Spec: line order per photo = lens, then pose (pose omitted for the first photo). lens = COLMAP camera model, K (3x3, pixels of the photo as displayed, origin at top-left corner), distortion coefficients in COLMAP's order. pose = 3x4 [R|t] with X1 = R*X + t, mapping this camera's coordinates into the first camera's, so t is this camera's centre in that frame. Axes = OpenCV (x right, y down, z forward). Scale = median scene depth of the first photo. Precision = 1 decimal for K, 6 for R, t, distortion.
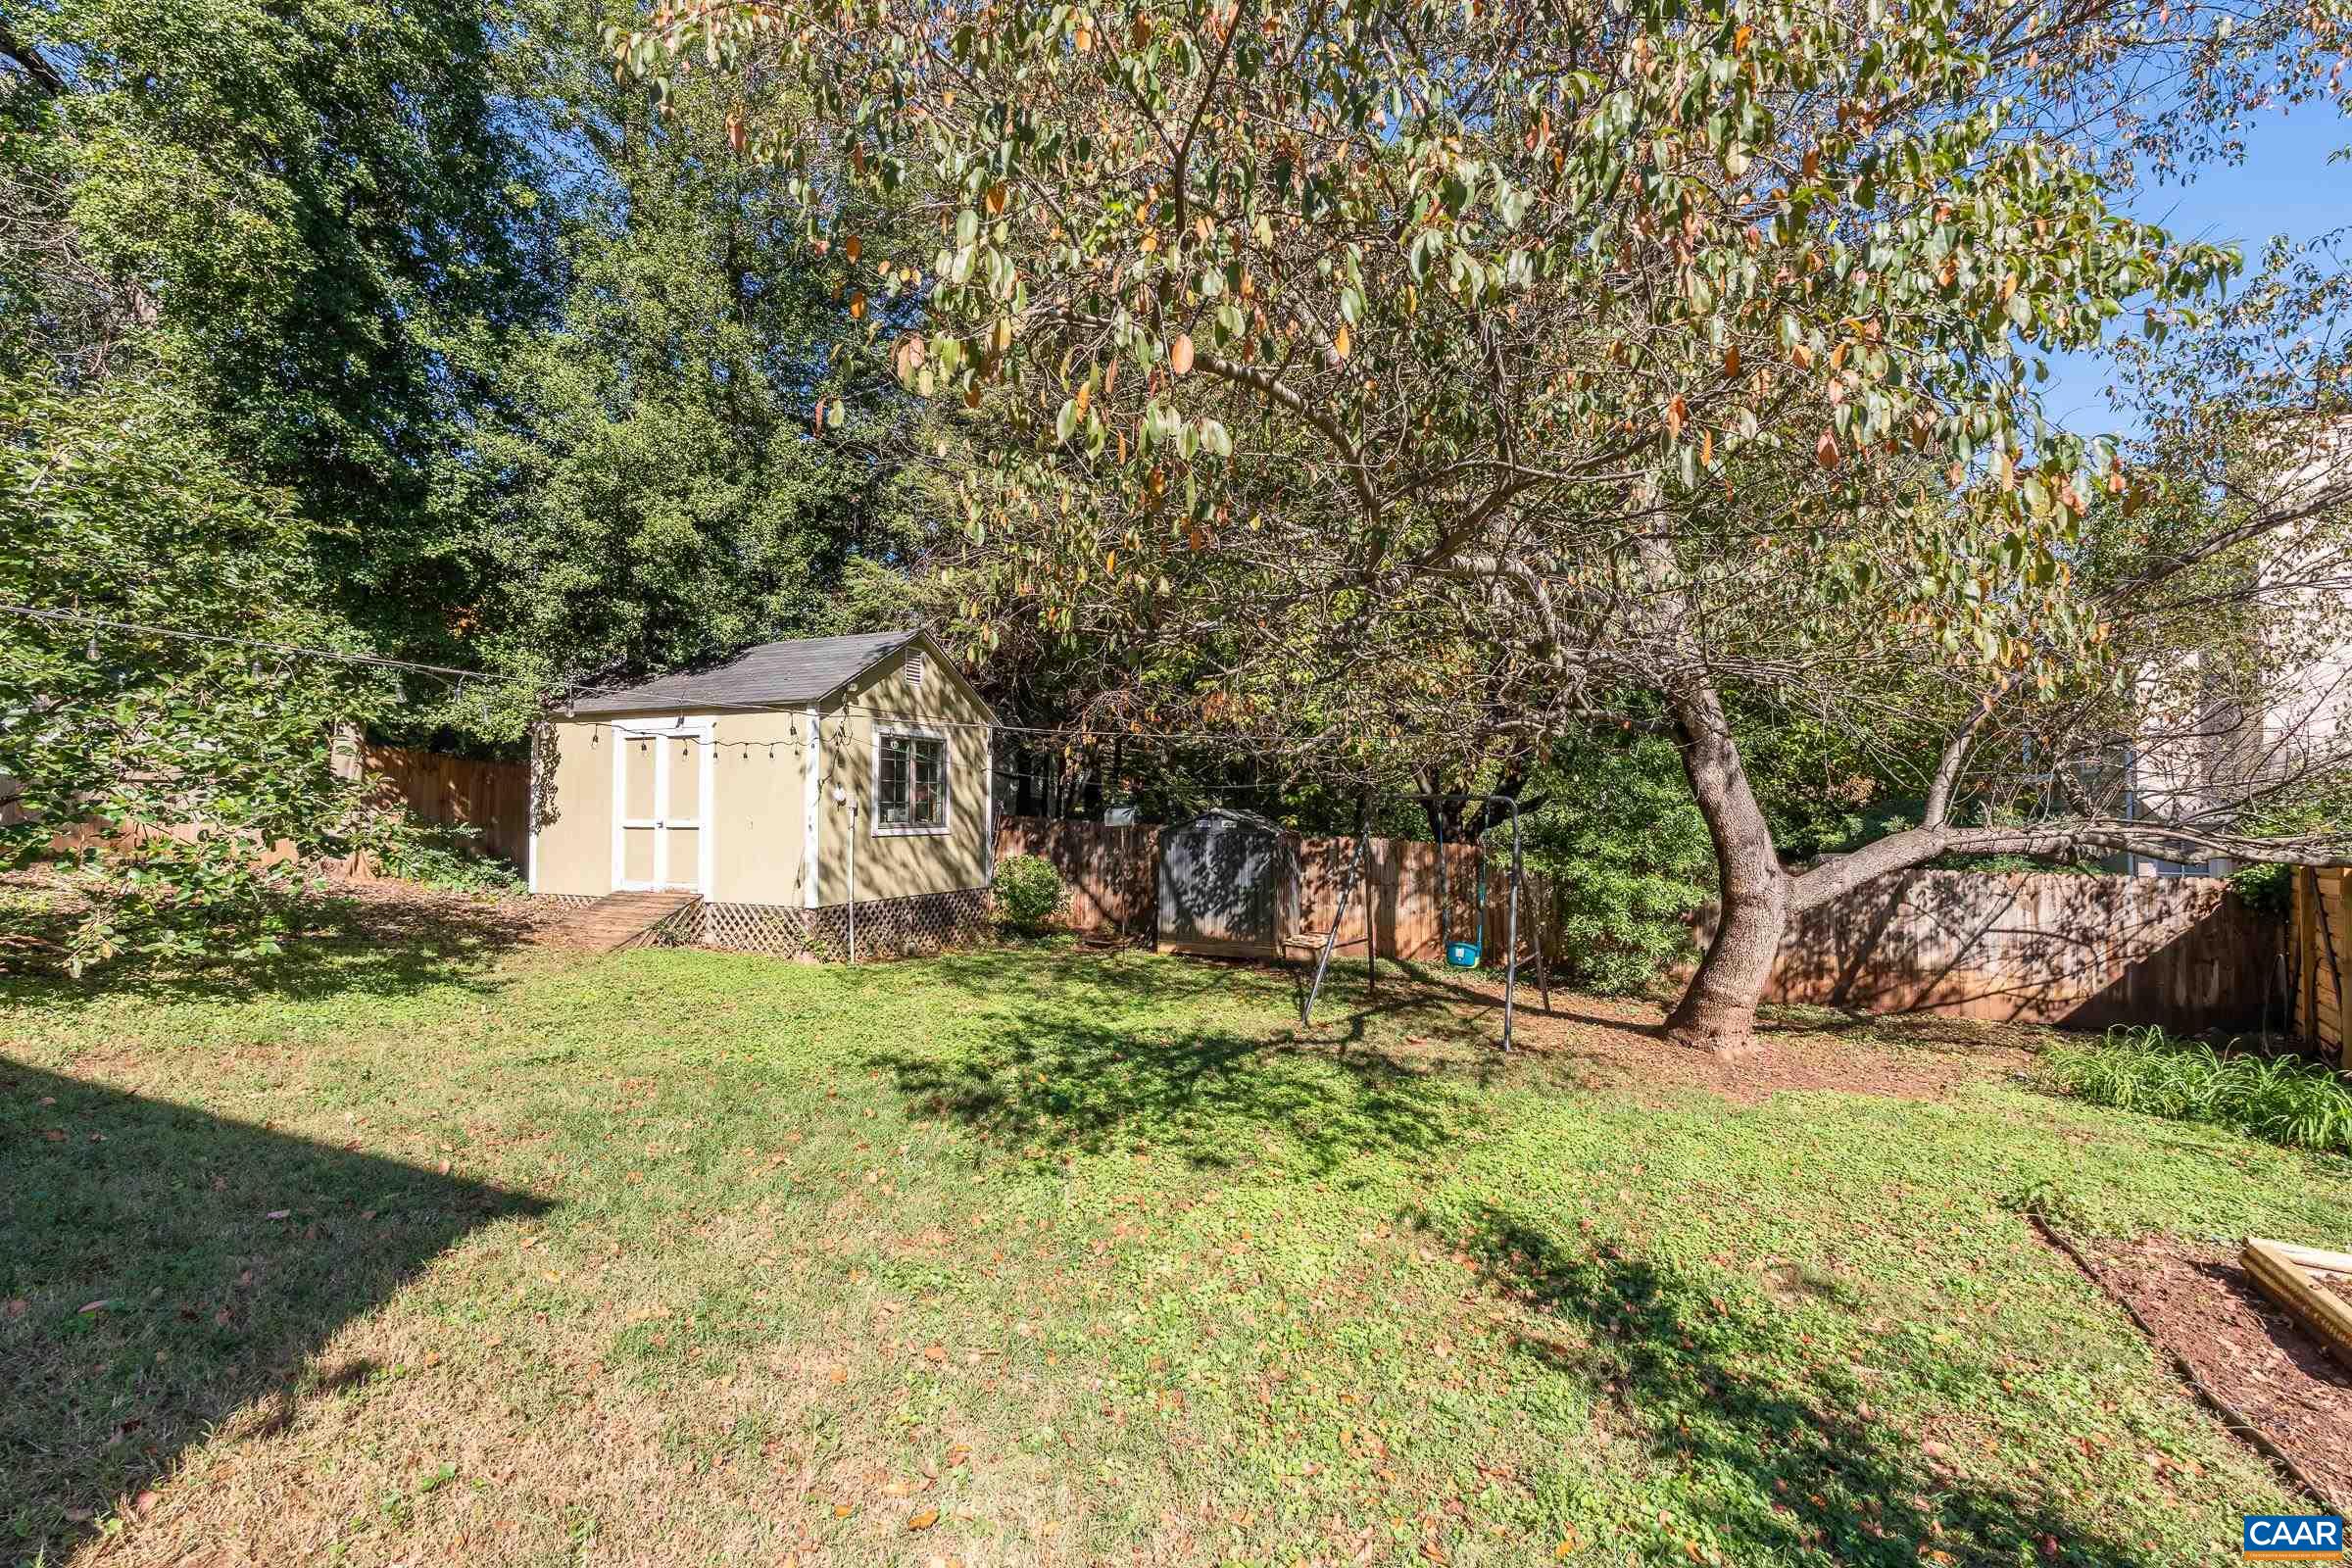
lens RADIAL K [[1022.8, 0, 1176.0], [0, 1022.8, 784.0], [0, 0, 1]] dist [-0.003034, -0.000075]
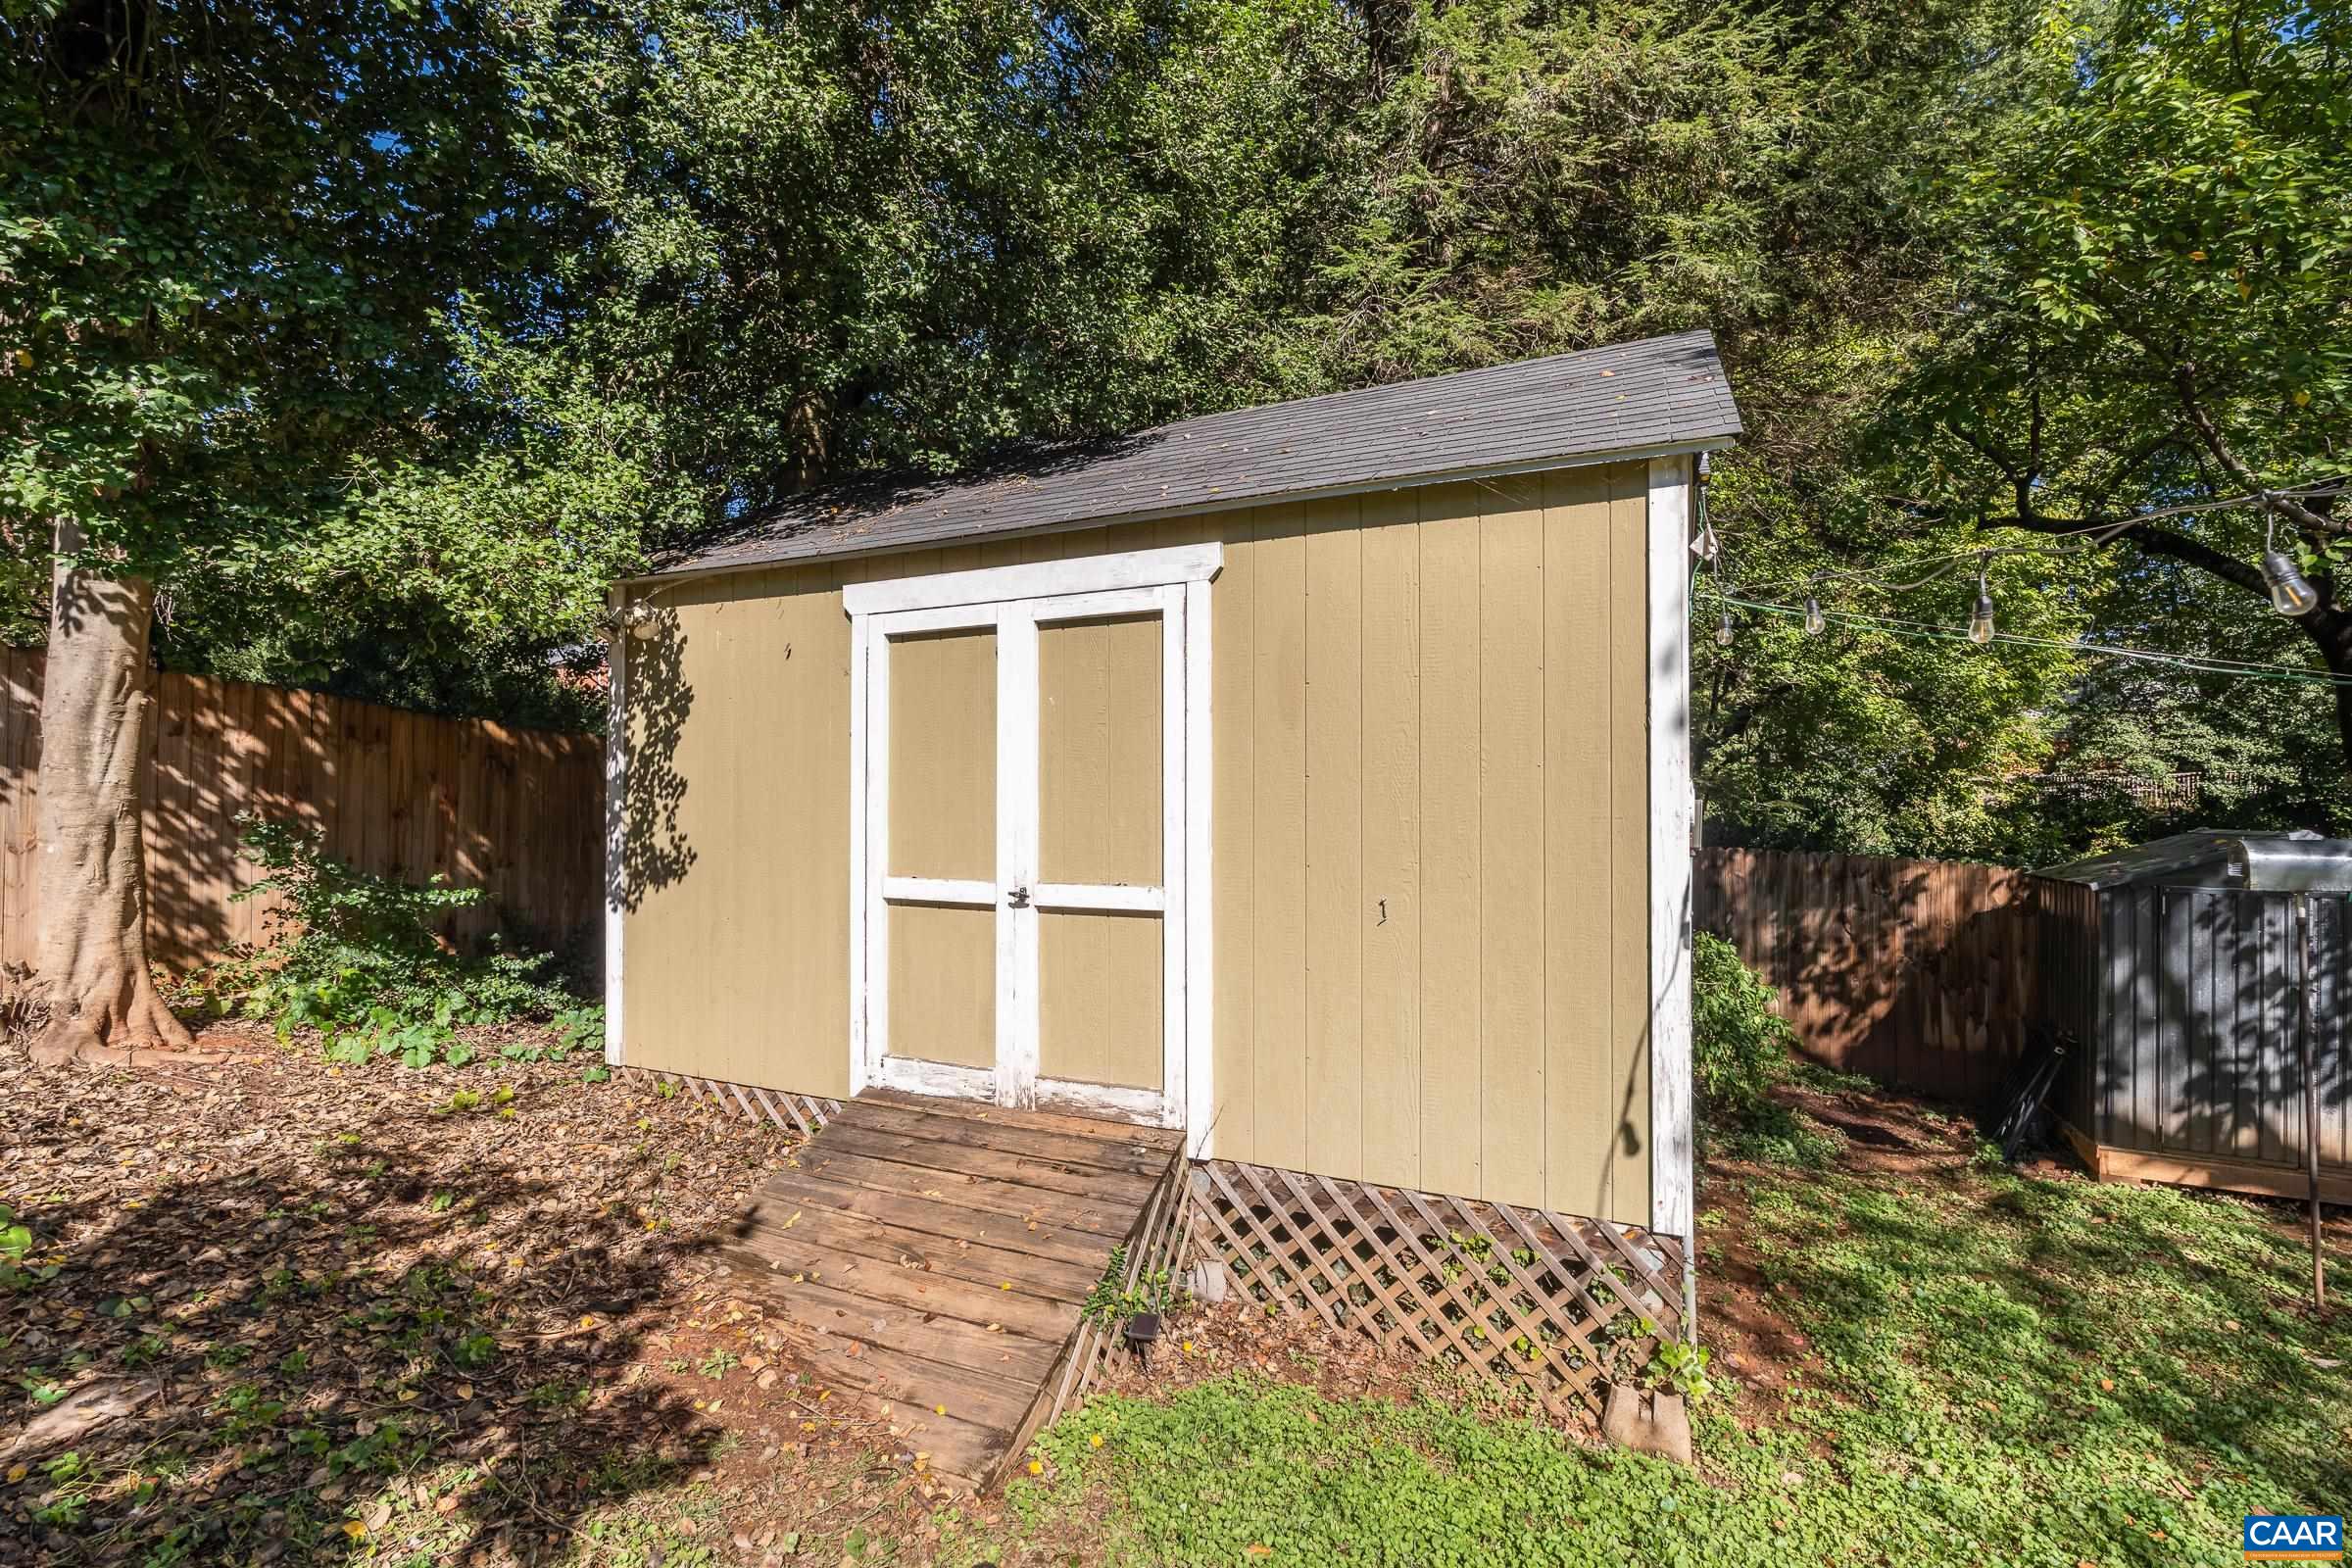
lens RADIAL K [[1016.0, 0, 1176.0], [0, 1016.0, 784.0], [0, 0, 1]] dist [-0.022407, -0.000156]
pose [[0.999795, -0.002417, -0.020096, -0.457747], [0.002611, 0.999950, 0.009663, 0.001247], [0.020072, -0.009713, 0.999751, 0.697402]]
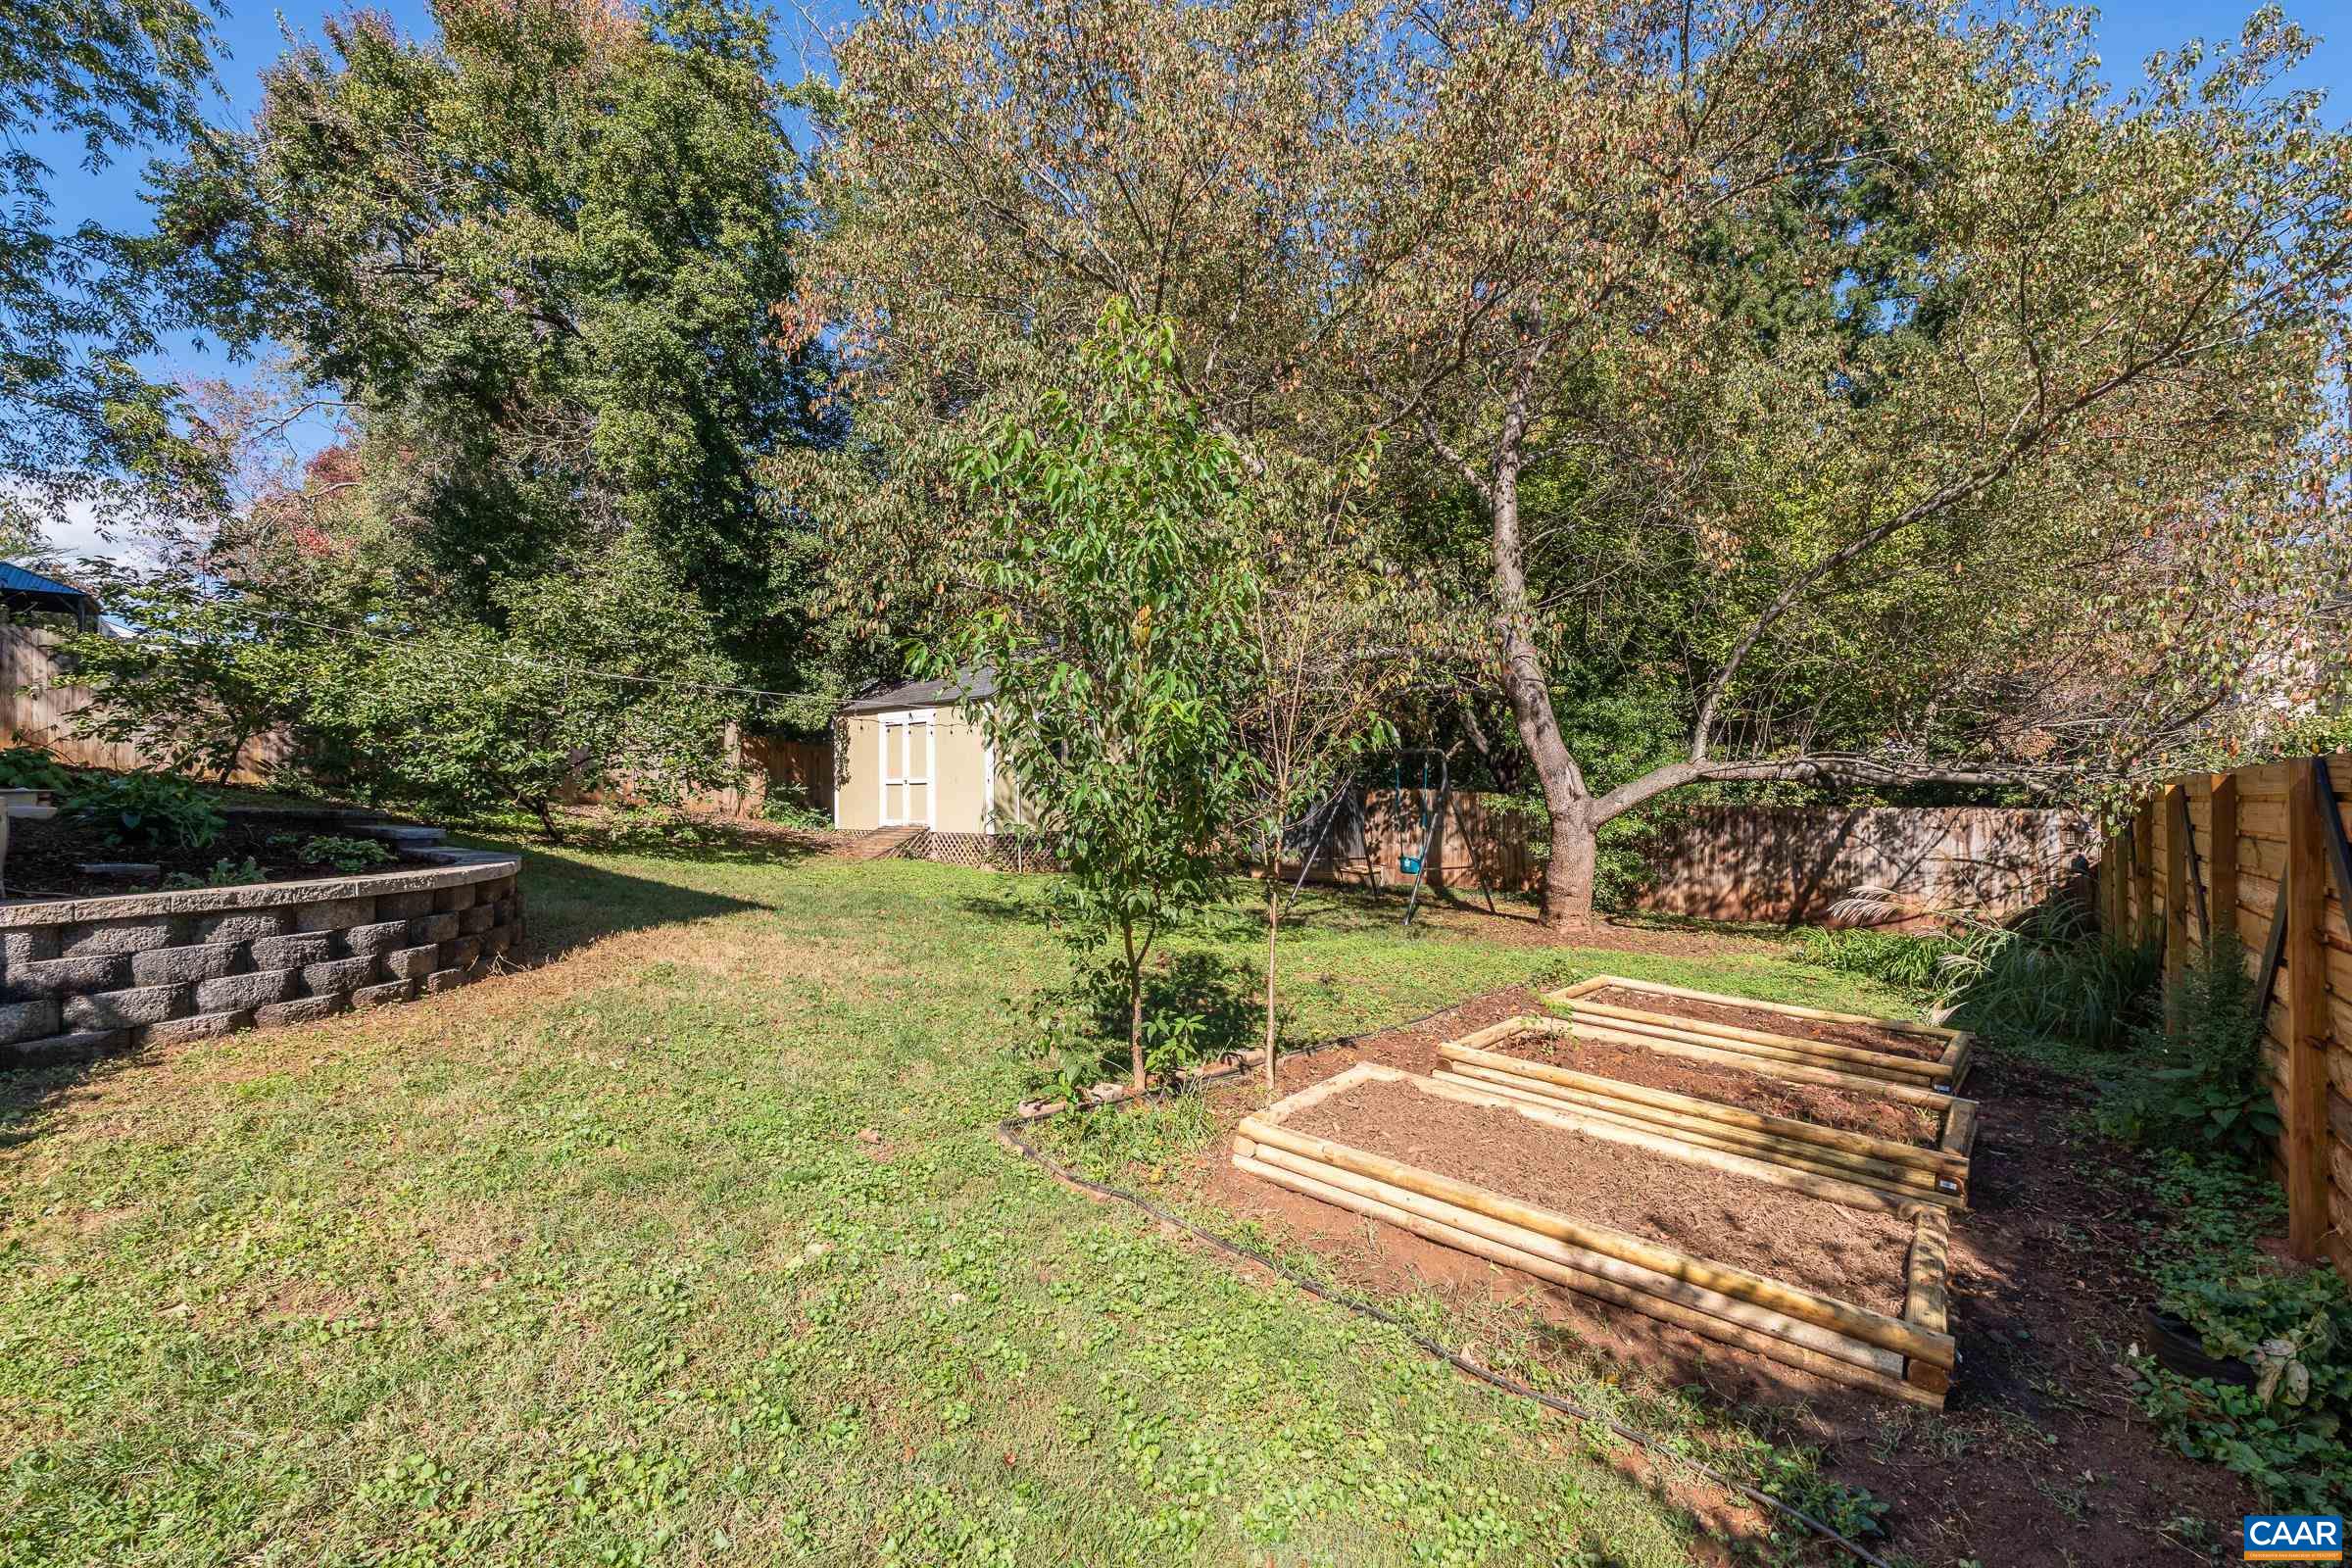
lens RADIAL K [[1022.8, 0, 1176.0], [0, 1022.8, 784.0], [0, 0, 1]] dist [-0.003034, -0.000075]
pose [[0.957603, -0.011748, -0.287850, 0.321613], [0.016559, 0.999761, 0.014283, 0.028659], [0.287613, -0.018444, 0.957569, -0.342409]]
